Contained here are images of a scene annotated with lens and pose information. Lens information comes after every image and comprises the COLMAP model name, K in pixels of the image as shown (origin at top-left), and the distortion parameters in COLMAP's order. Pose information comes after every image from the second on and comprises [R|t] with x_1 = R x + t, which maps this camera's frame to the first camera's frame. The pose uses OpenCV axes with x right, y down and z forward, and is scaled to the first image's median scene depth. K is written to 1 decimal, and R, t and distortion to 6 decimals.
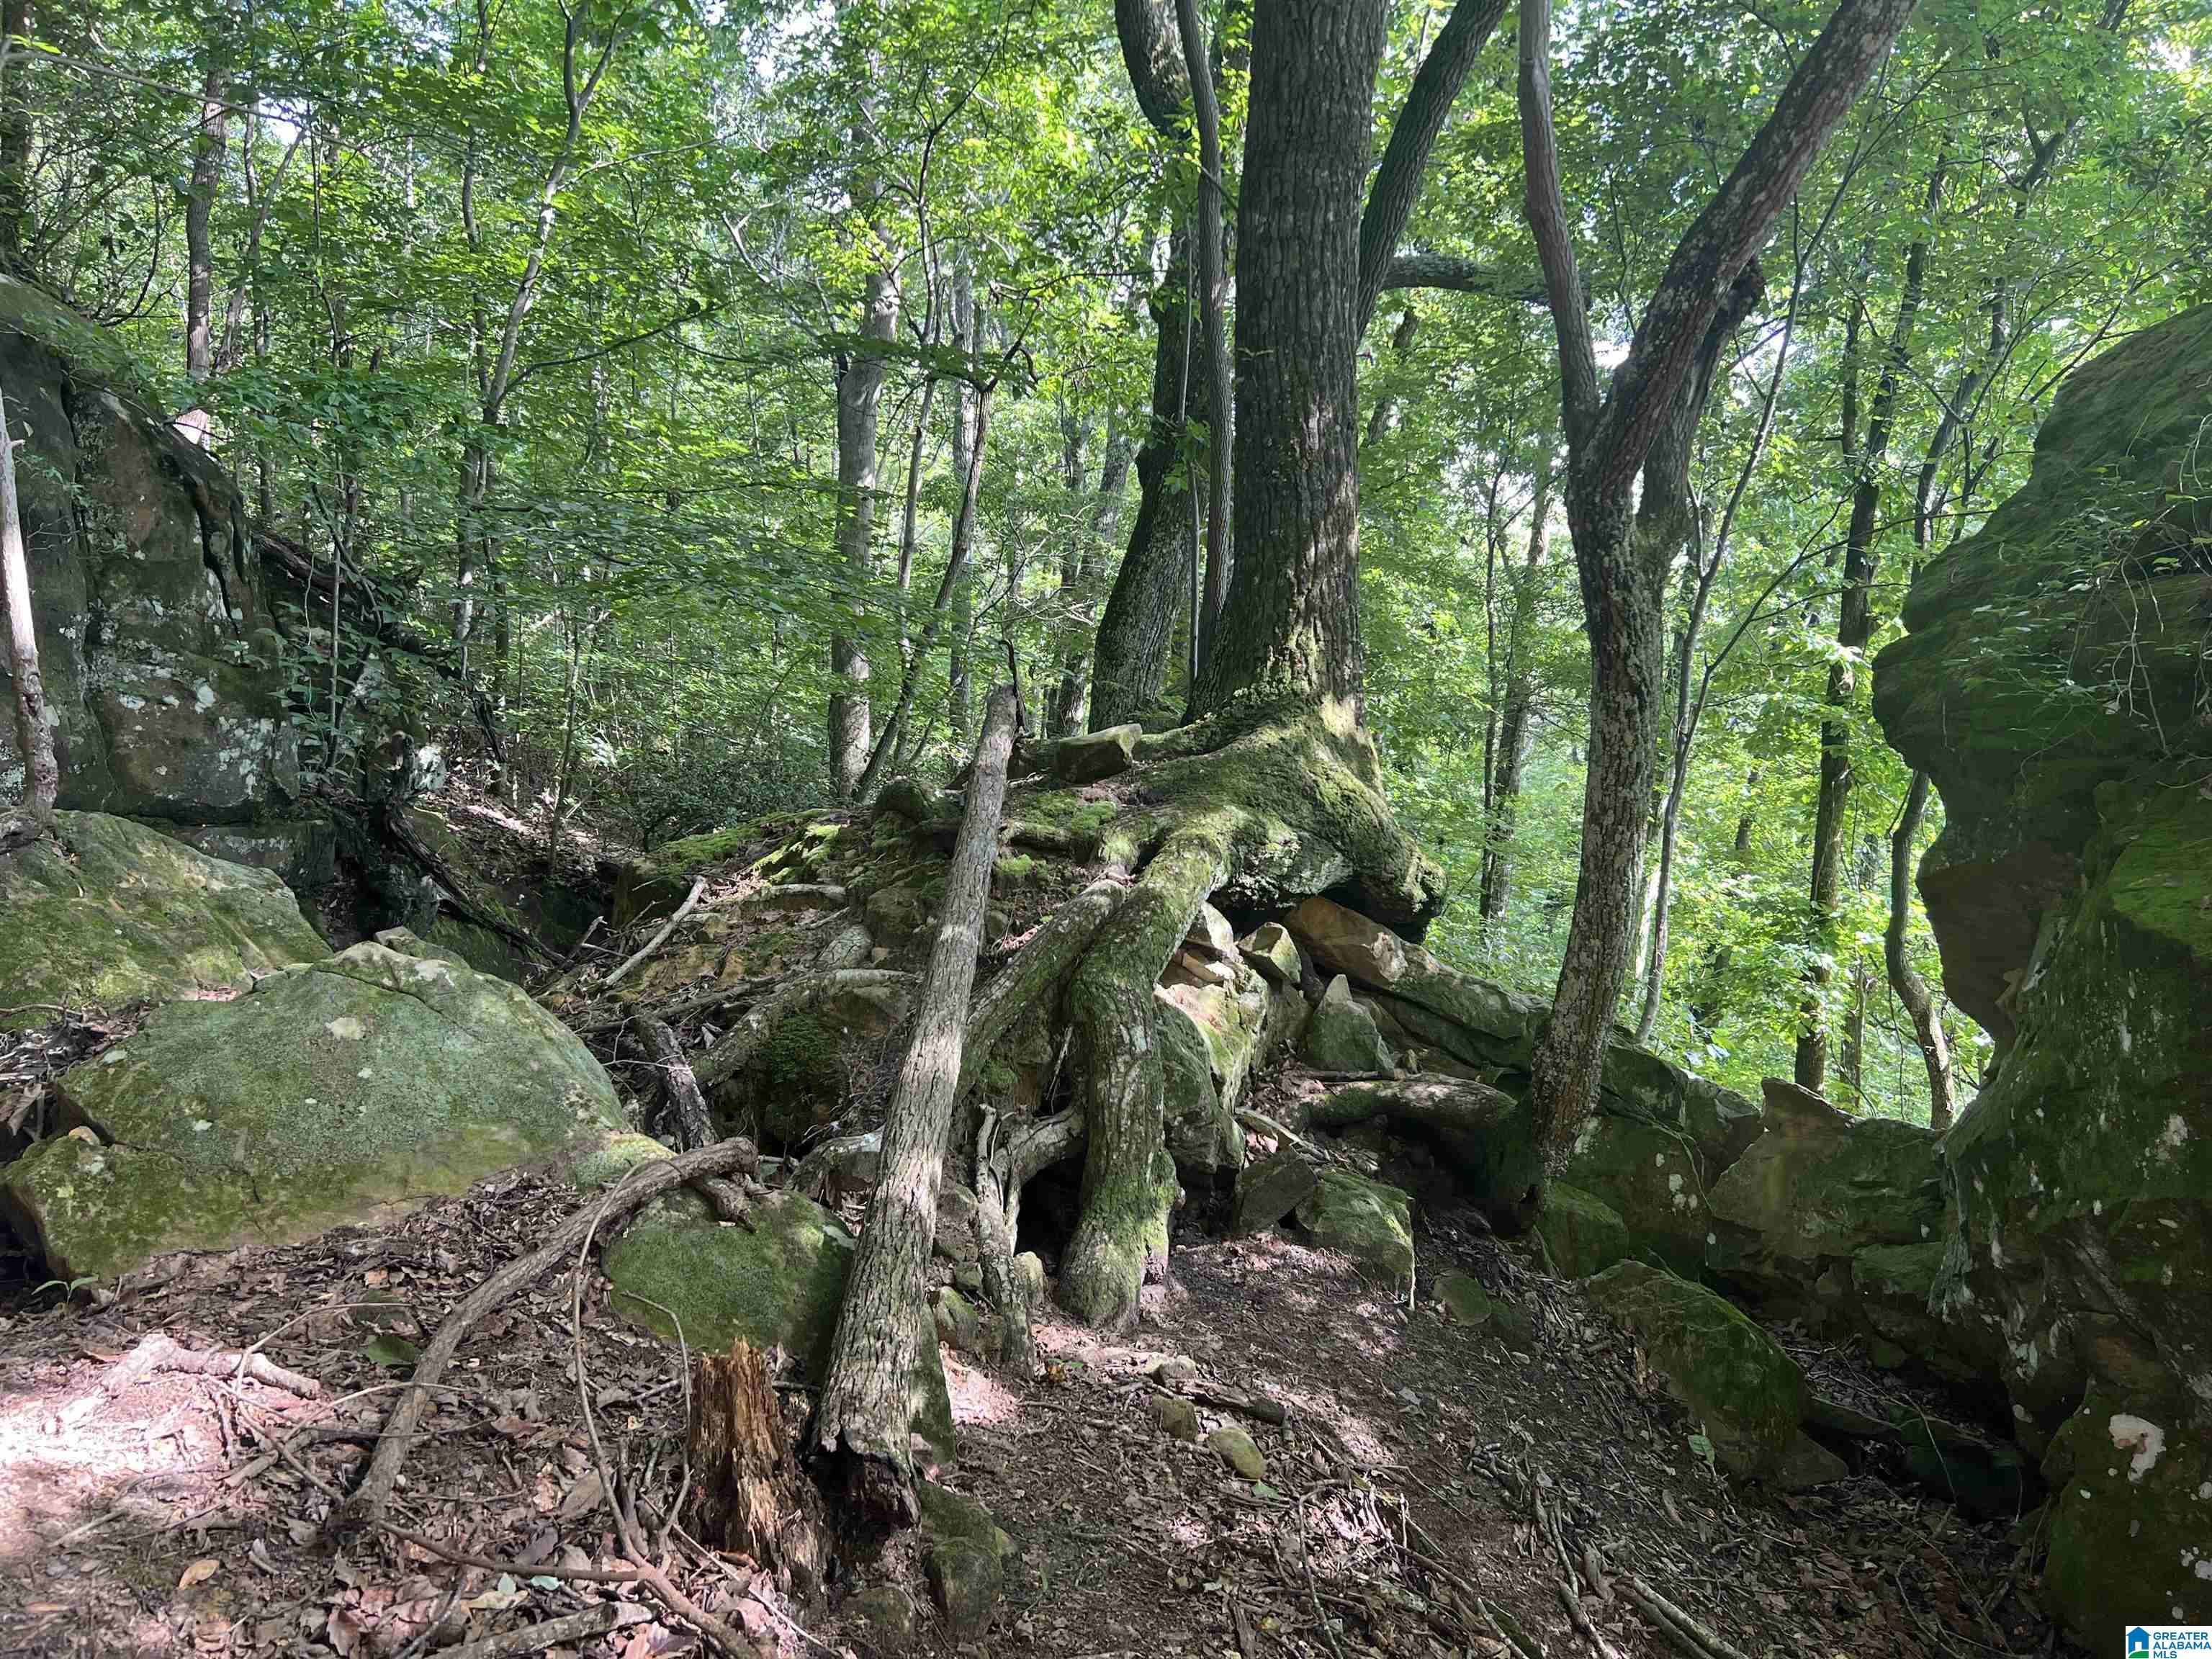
lens RADIAL K [[1649.8, 0, 1106.0], [0, 1649.8, 829.5], [0, 0, 1]] dist [0.006056, 0.001128]
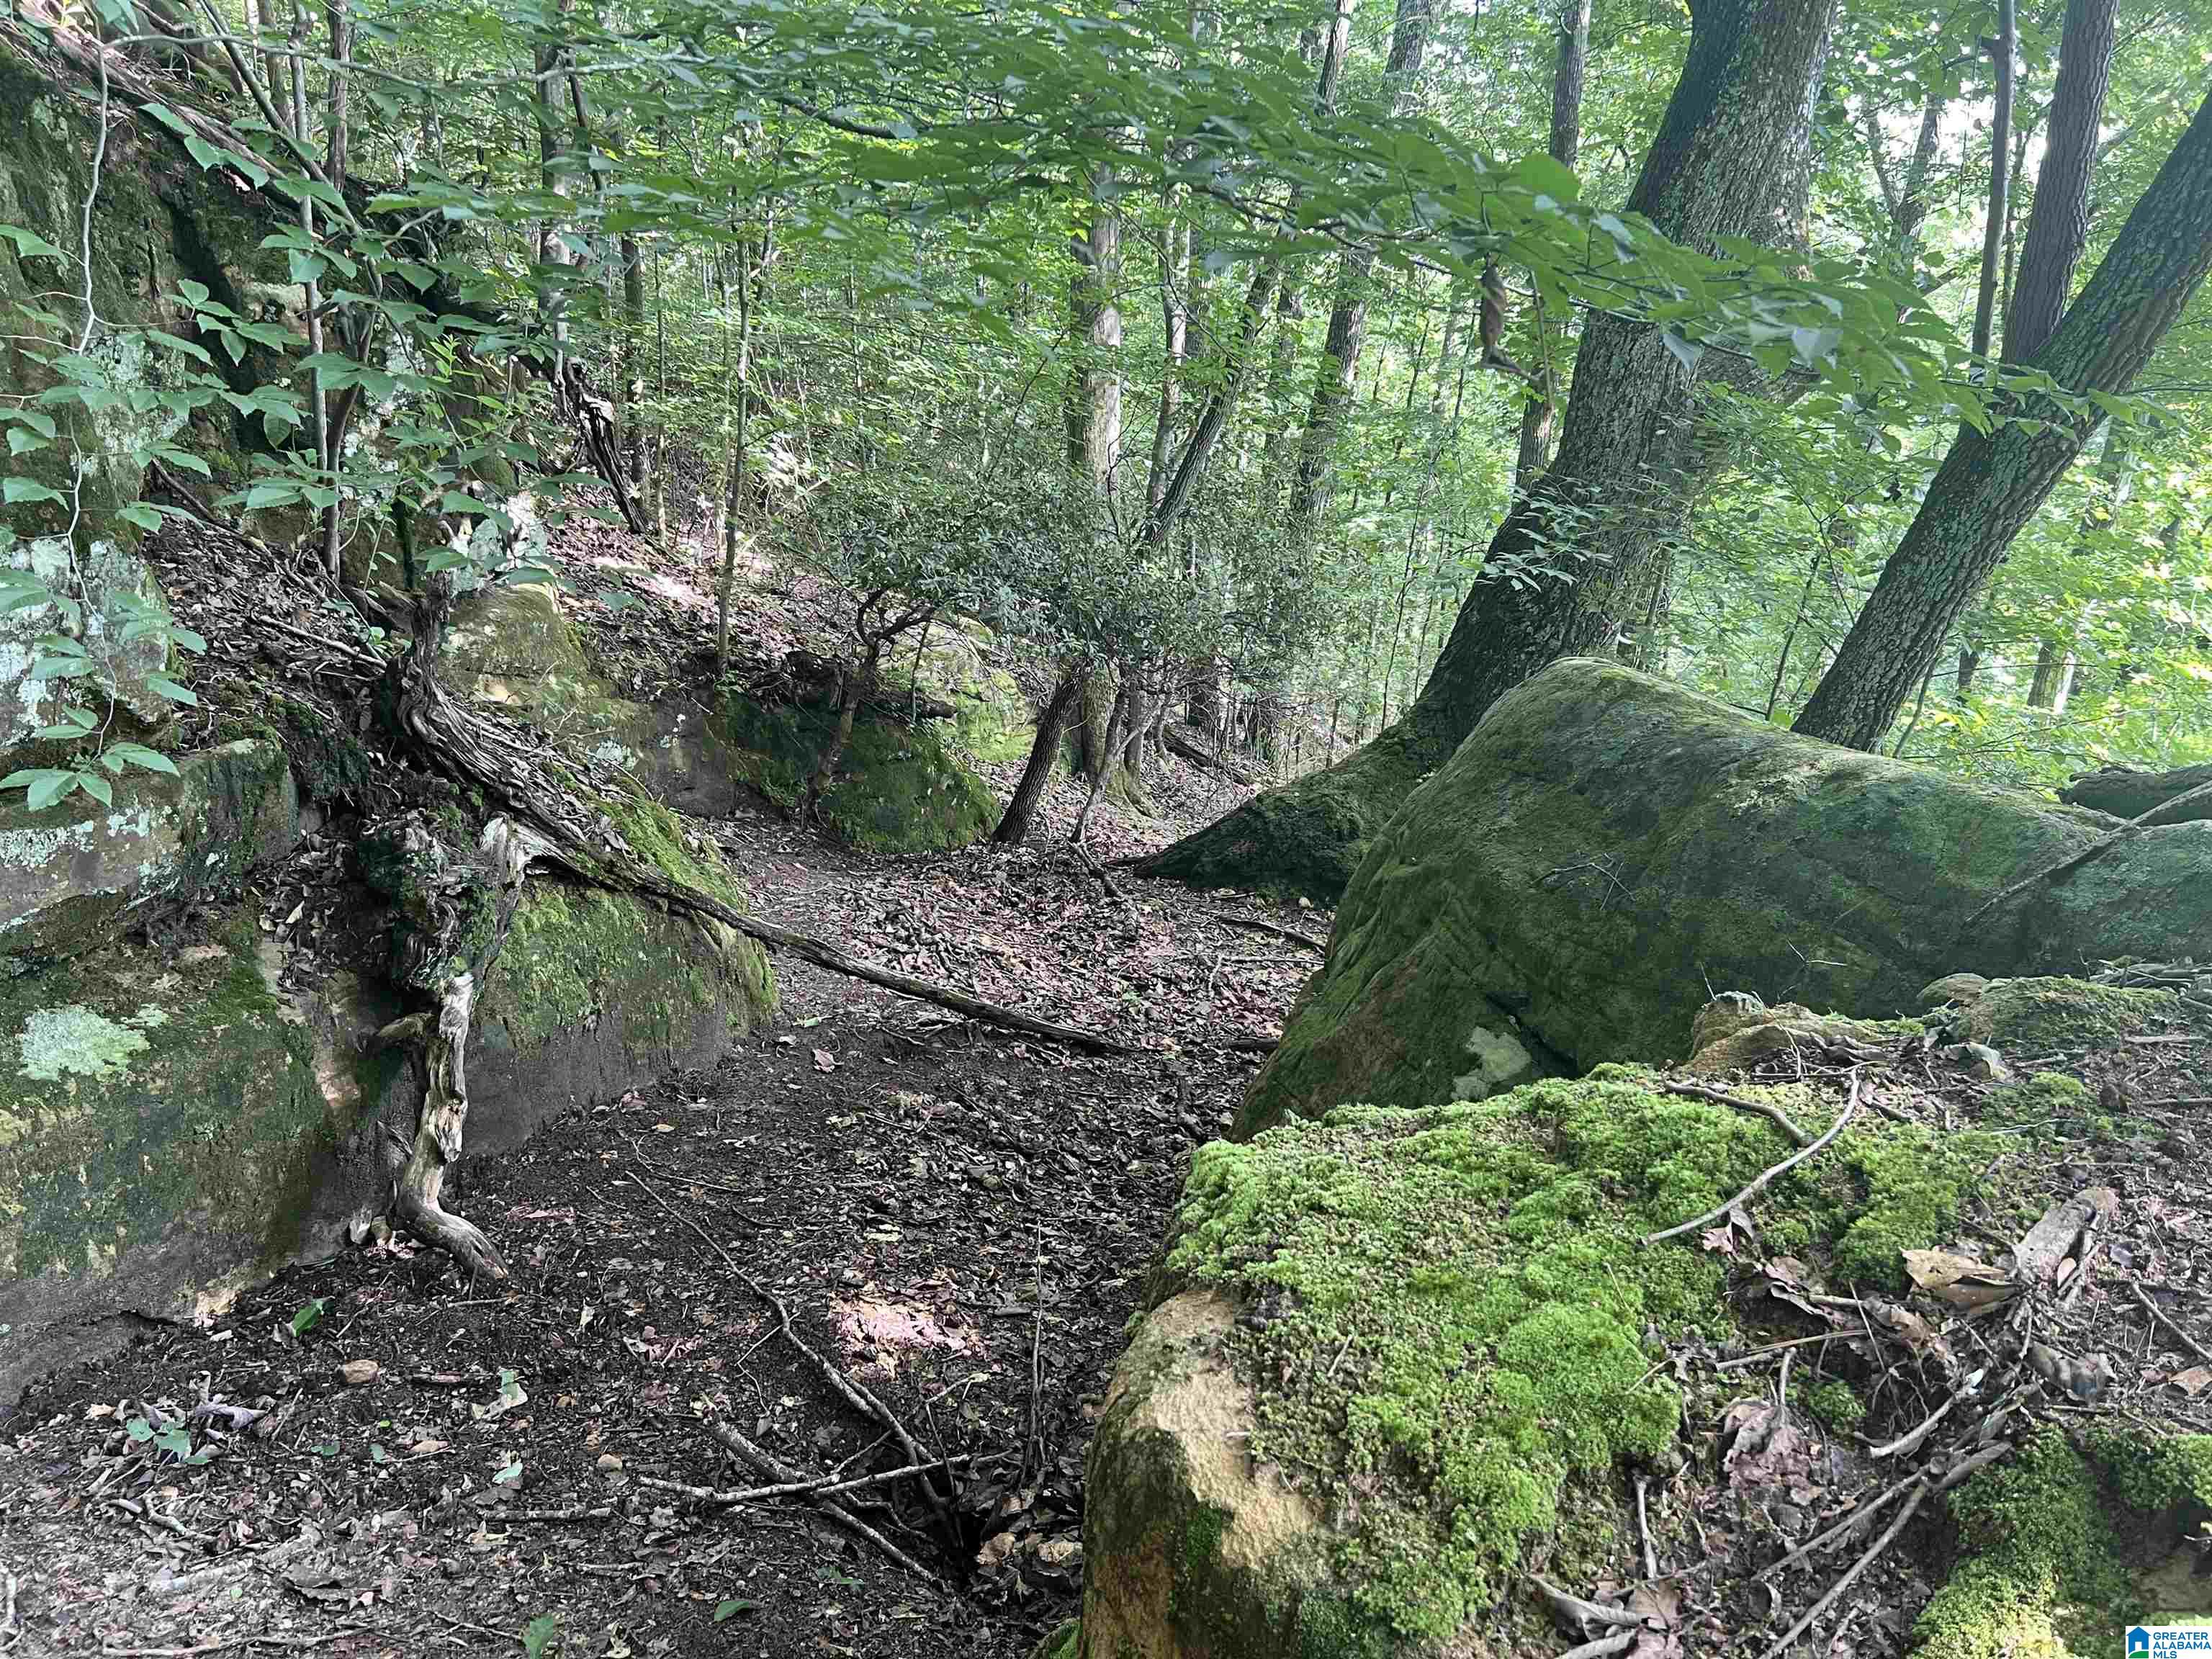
lens RADIAL K [[1649.8, 0, 1106.0], [0, 1649.8, 829.5], [0, 0, 1]] dist [0.006056, 0.001128]
pose [[0.996059, 0.015668, -0.087301, -0.136435], [0.002727, 0.978399, 0.206707, -0.051173], [0.088654, -0.206130, 0.974500, 0.391372]]
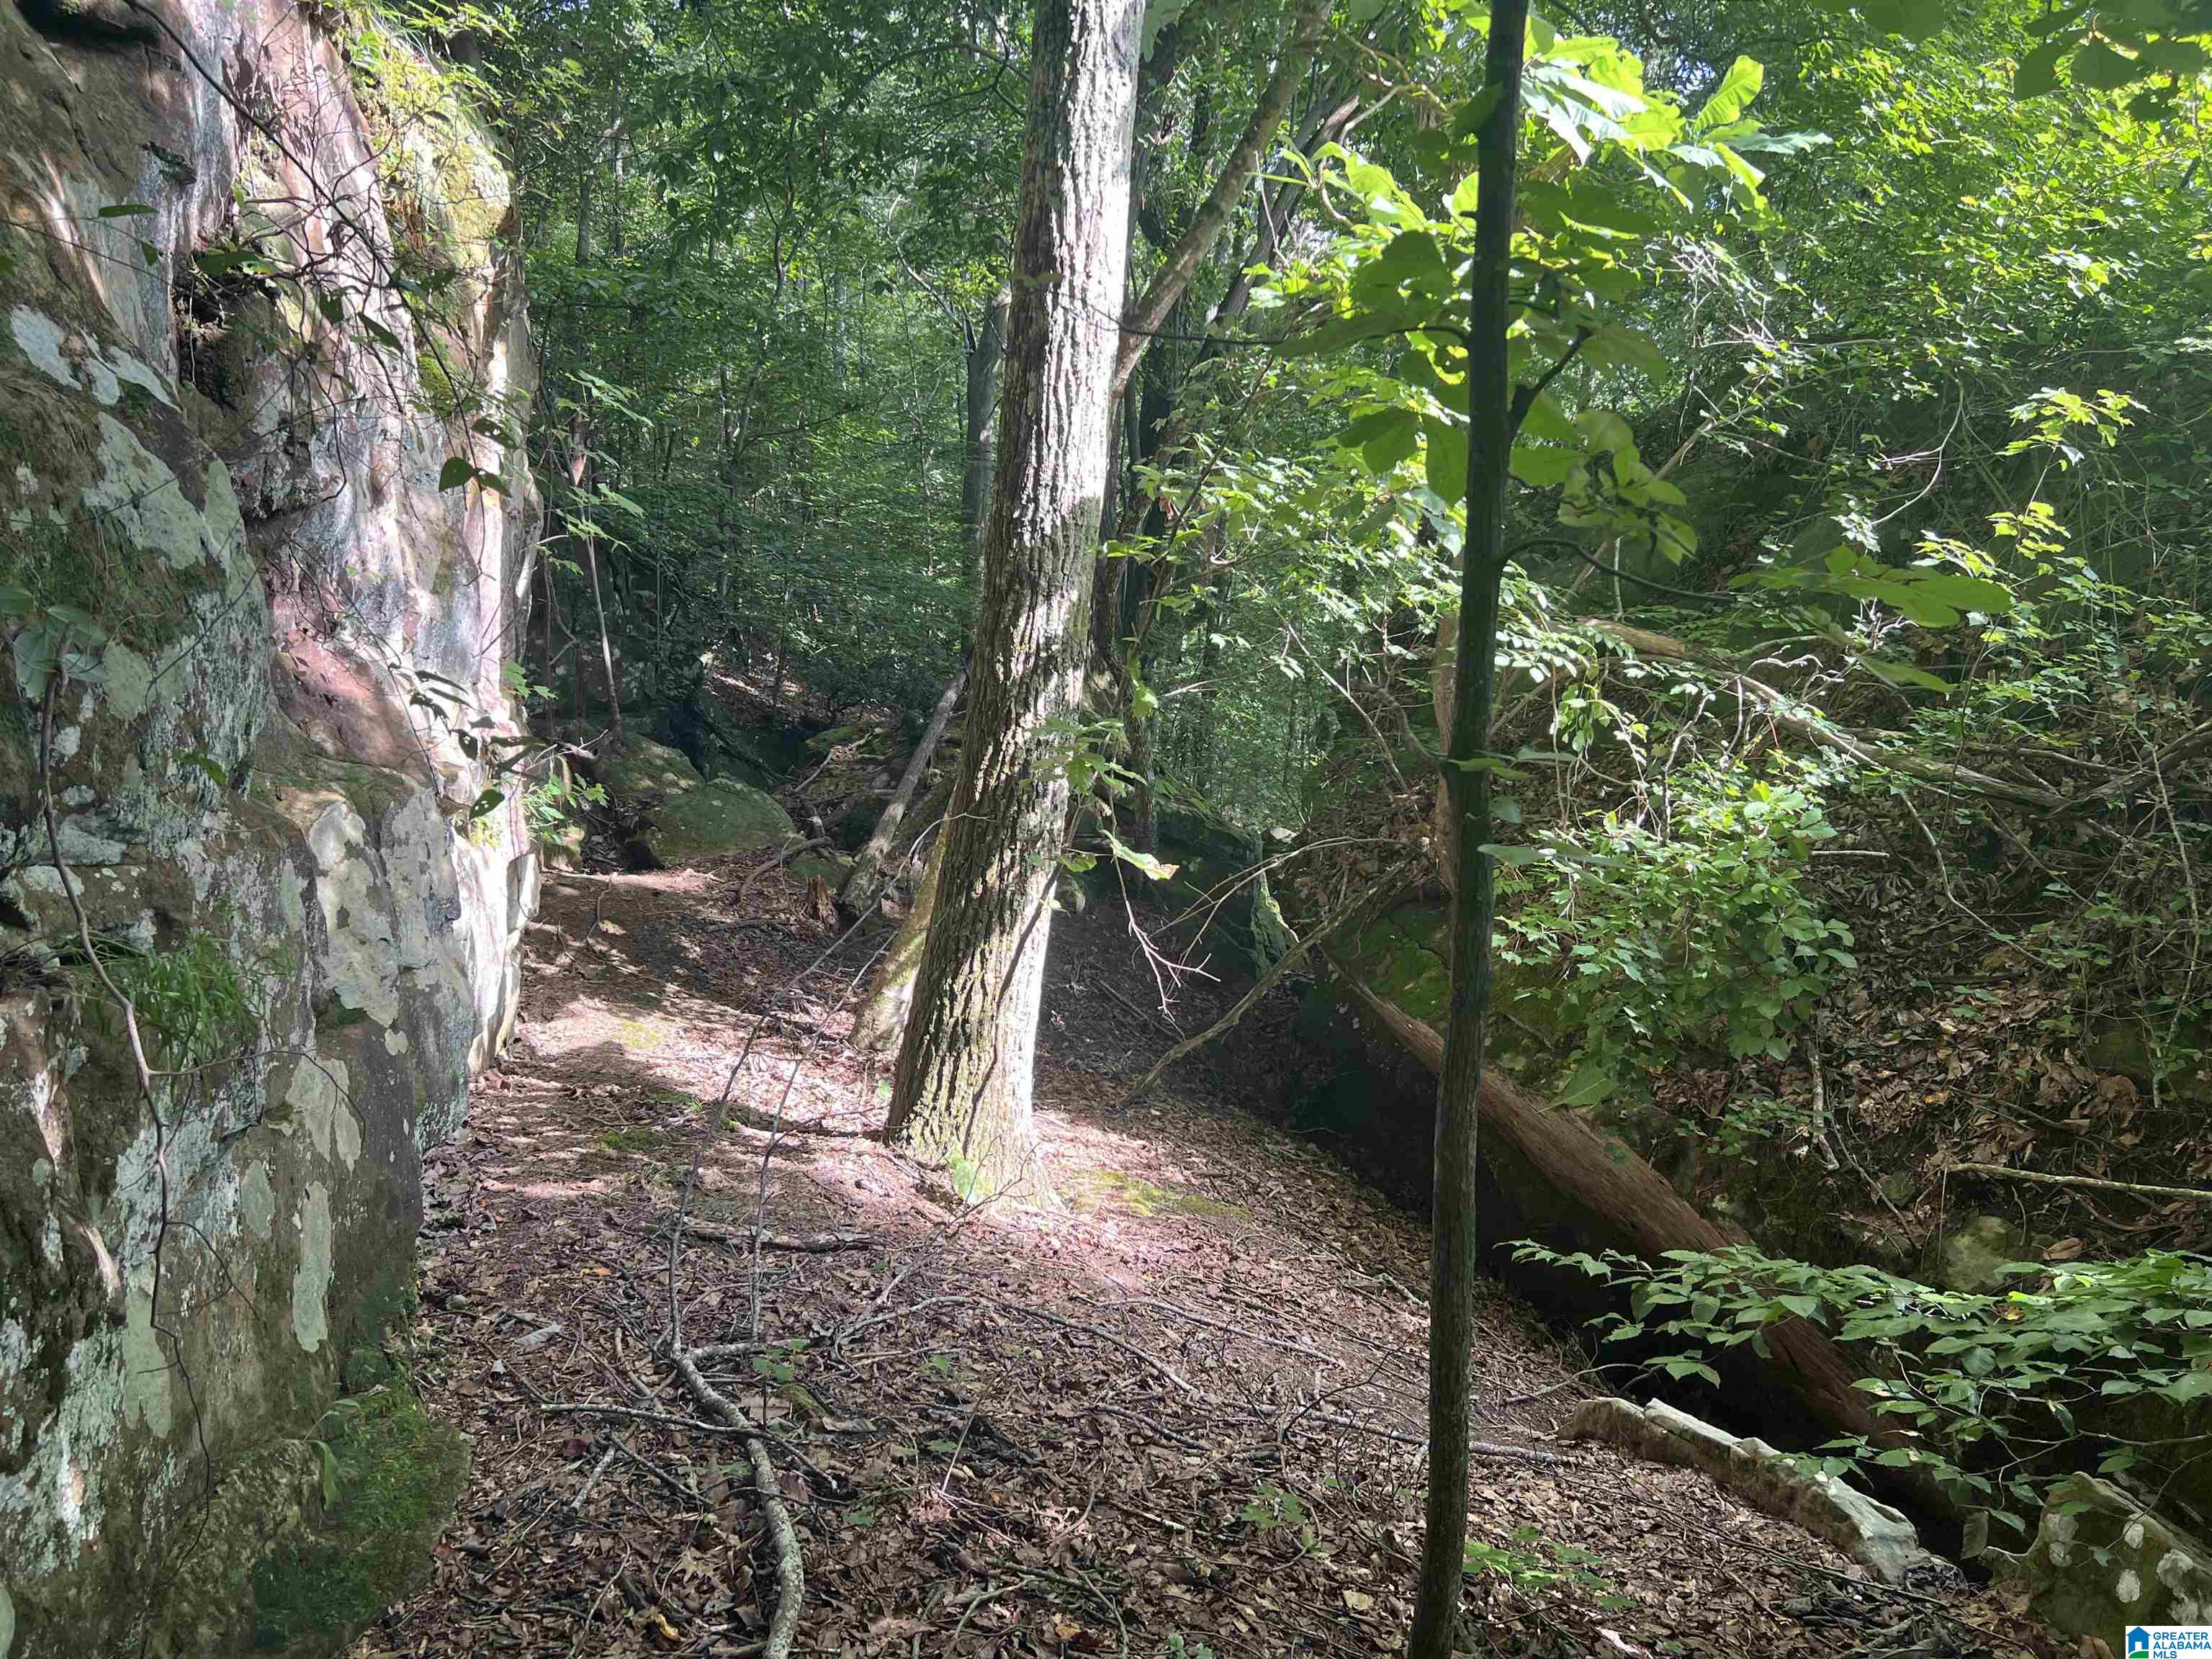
lens RADIAL K [[1649.8, 0, 1106.0], [0, 1649.8, 829.5], [0, 0, 1]] dist [0.006056, 0.001128]
pose [[0.992078, 0.019265, -0.124139, 0.235767], [-0.004663, 0.993137, 0.116865, -0.070542], [0.125539, -0.115360, 0.985359, -0.700984]]
